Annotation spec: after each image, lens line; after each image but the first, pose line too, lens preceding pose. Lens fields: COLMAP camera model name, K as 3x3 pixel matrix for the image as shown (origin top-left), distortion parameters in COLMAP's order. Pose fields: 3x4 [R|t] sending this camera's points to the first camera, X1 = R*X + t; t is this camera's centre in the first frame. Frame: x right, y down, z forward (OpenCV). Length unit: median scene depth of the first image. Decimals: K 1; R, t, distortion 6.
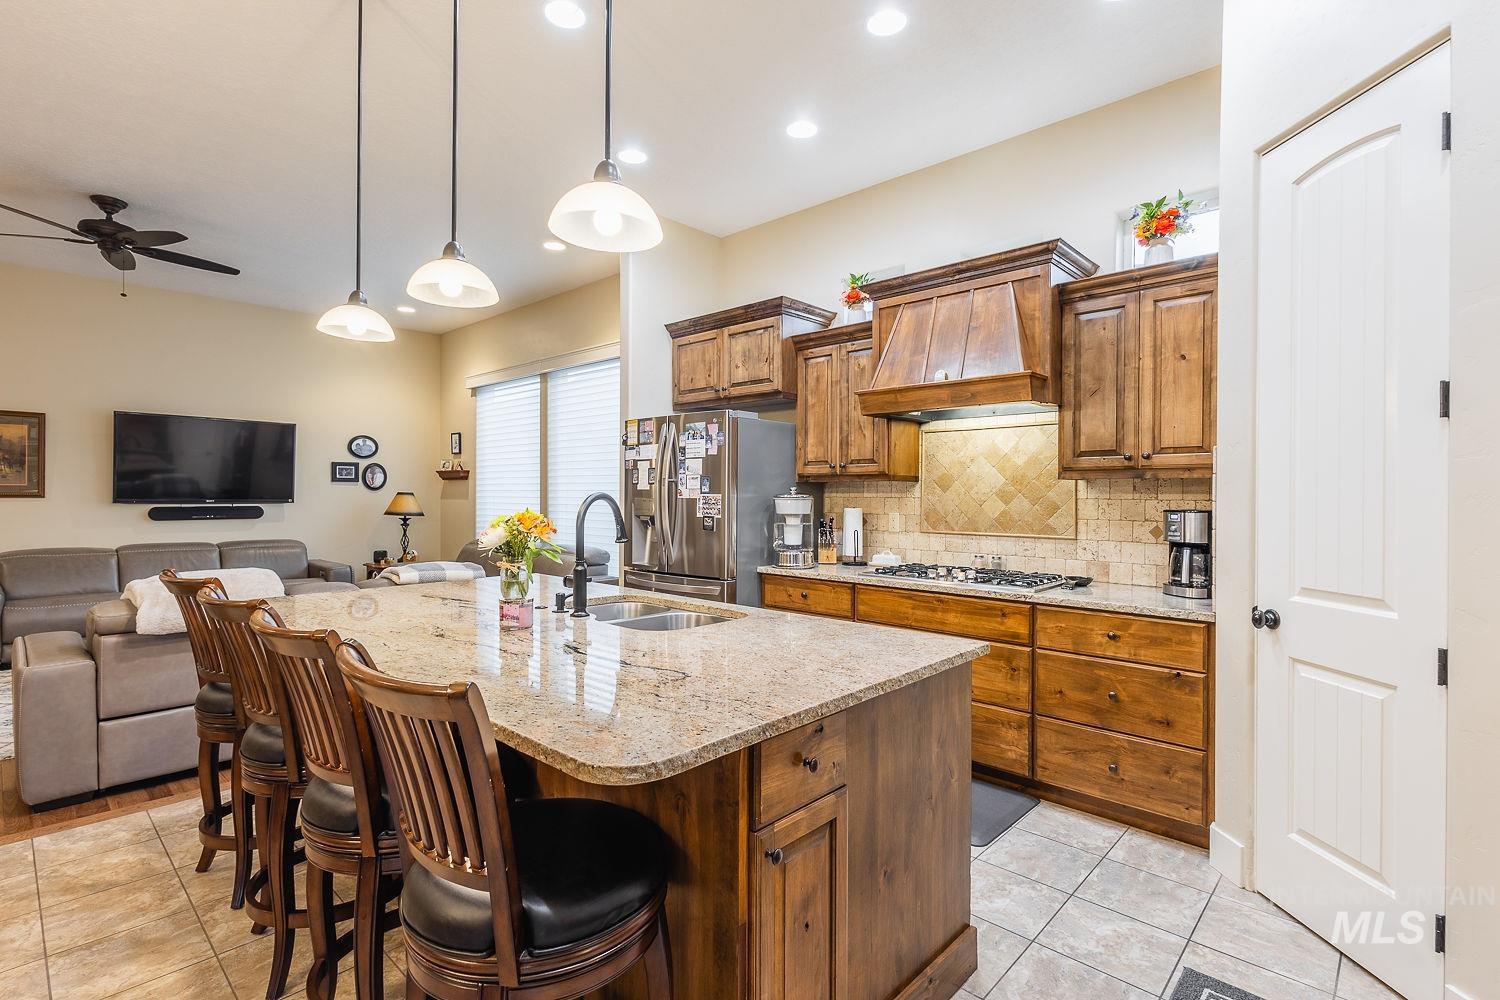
lens RADIAL K [[702.5, 0, 748.7], [0, 702.5, 499.7], [0, 0, 1]] dist [0.012564, -0.004835]
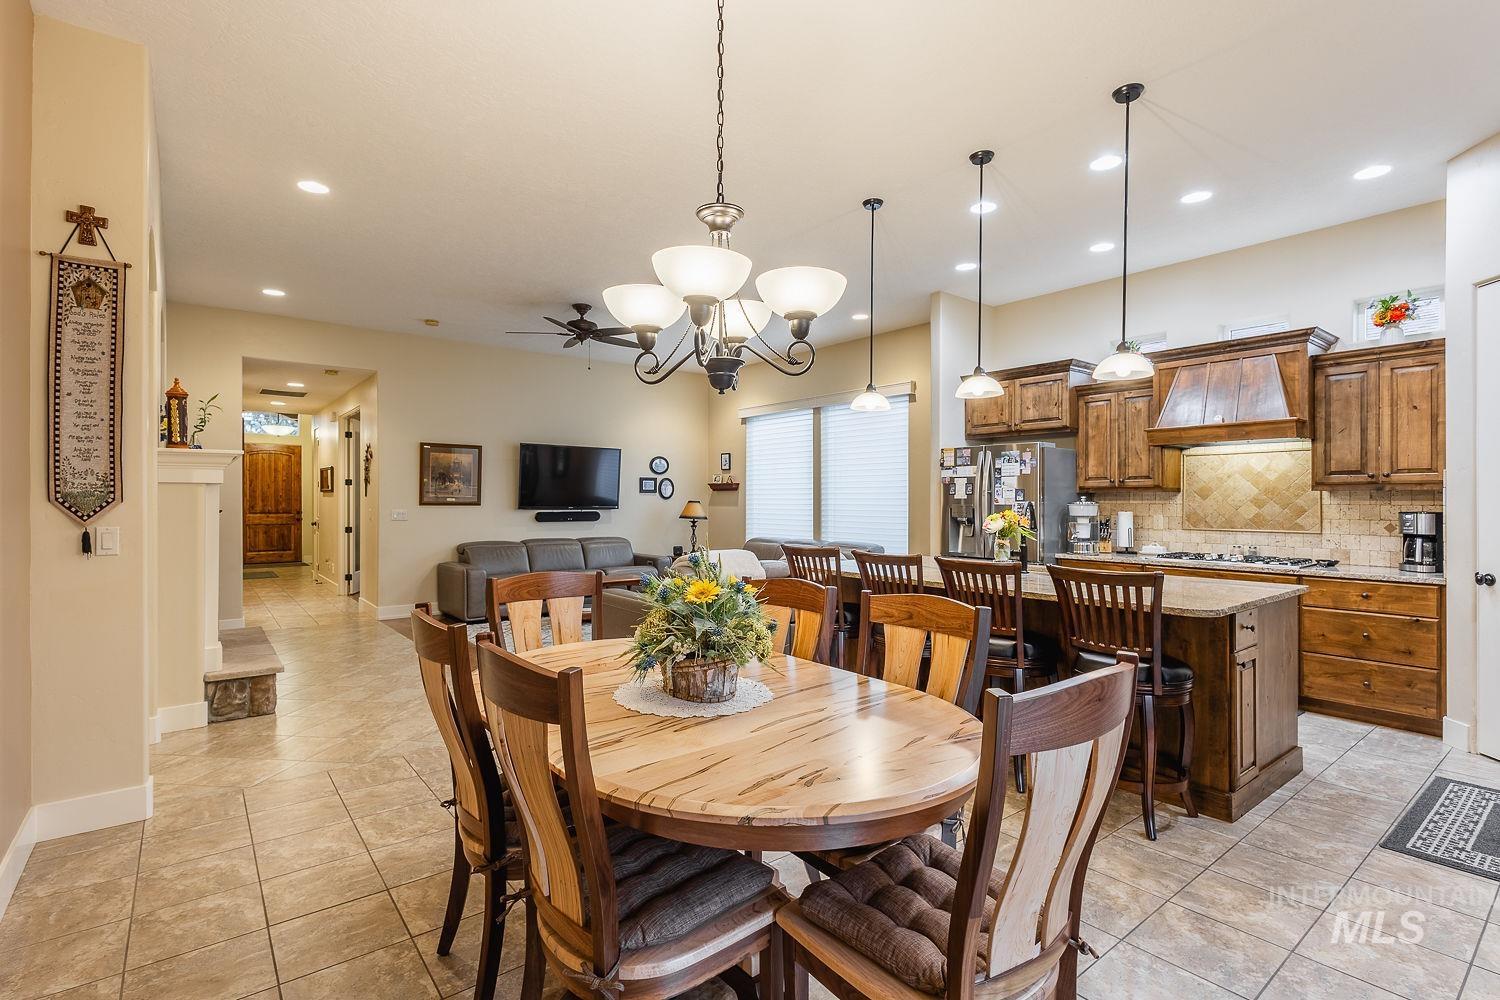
lens RADIAL K [[702.5, 0, 748.7], [0, 702.5, 499.7], [0, 0, 1]] dist [0.012564, -0.004835]
pose [[0.988931, -0.002465, -0.148354, -0.483705], [0.000872, 0.999941, -0.010800, 0.003698], [0.148372, 0.010551, 0.988875, -0.593596]]
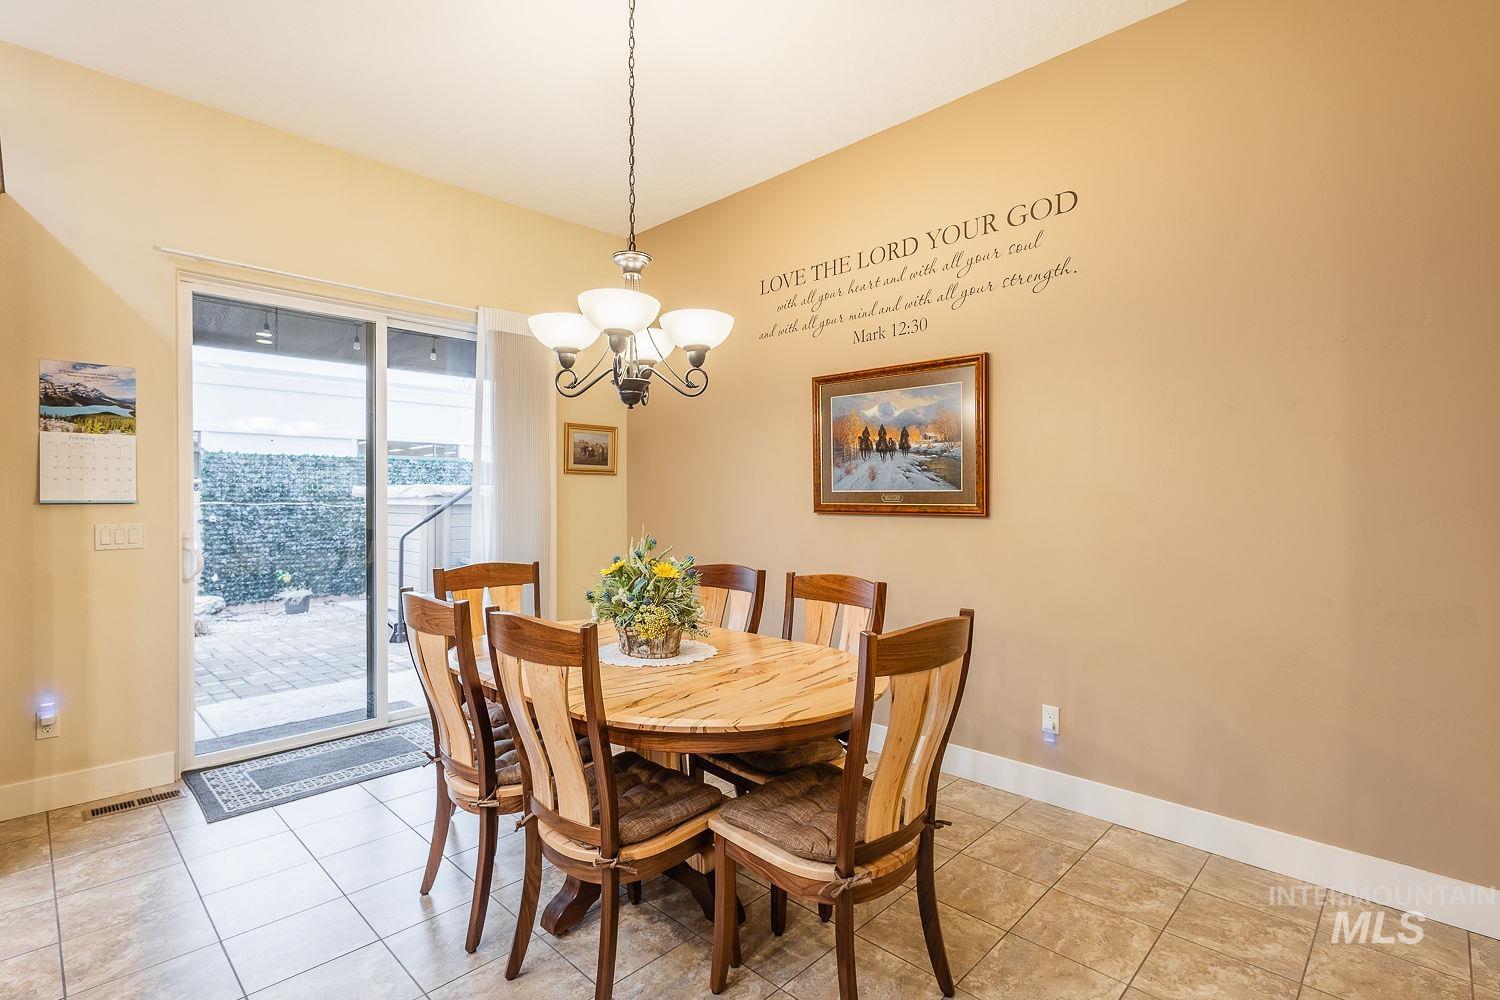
lens RADIAL K [[705.3, 0, 750.0], [0, 705.3, 500.0], [0, 0, 1]] dist [0.005191, -0.000958]
pose [[-0.999846, -0.004454, 0.017002, -0.737903], [-0.004226, 0.999901, 0.013445, -0.010489], [-0.017060, 0.013371, -0.999765, 0.768226]]
